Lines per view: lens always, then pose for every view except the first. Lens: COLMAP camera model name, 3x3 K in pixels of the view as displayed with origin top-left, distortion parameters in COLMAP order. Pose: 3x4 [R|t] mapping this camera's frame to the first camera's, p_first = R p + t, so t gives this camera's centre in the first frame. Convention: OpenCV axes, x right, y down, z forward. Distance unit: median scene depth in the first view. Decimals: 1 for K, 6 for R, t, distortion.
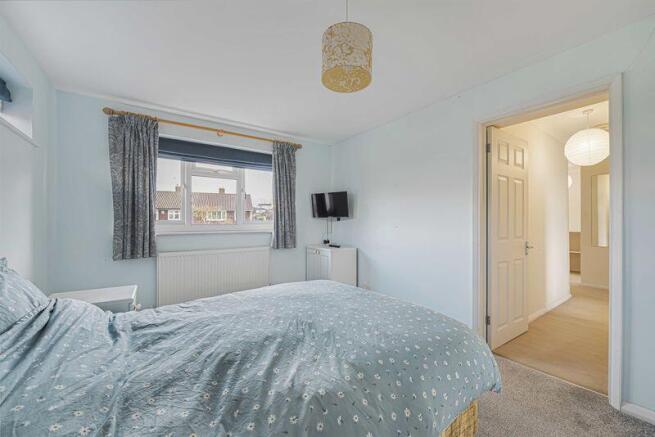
lens RADIAL K [[261.3, 0, 327.7], [0, 261.3, 219.5], [0, 0, 1]] dist [-0.006304, -0.000654]
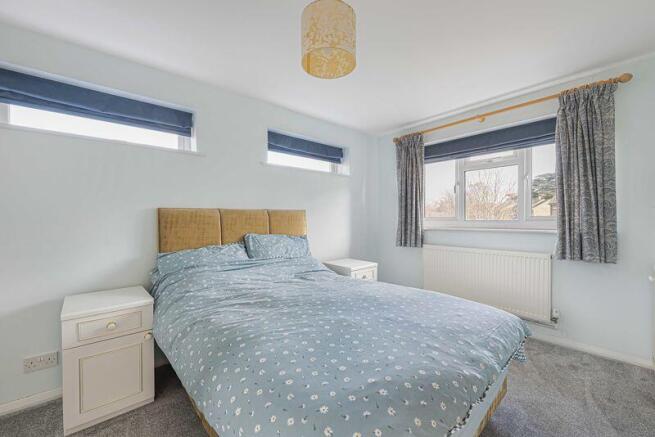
lens RADIAL K [[261.3, 0, 327.4], [0, 261.3, 219.1], [0, 0, 1]] dist [-0.006304, -0.000654]
pose [[0.101114, 0.002187, -0.994872, 0.493072], [0.014162, 0.999893, 0.003637, 0.002315], [0.994774, -0.014457, 0.101073, 0.447835]]
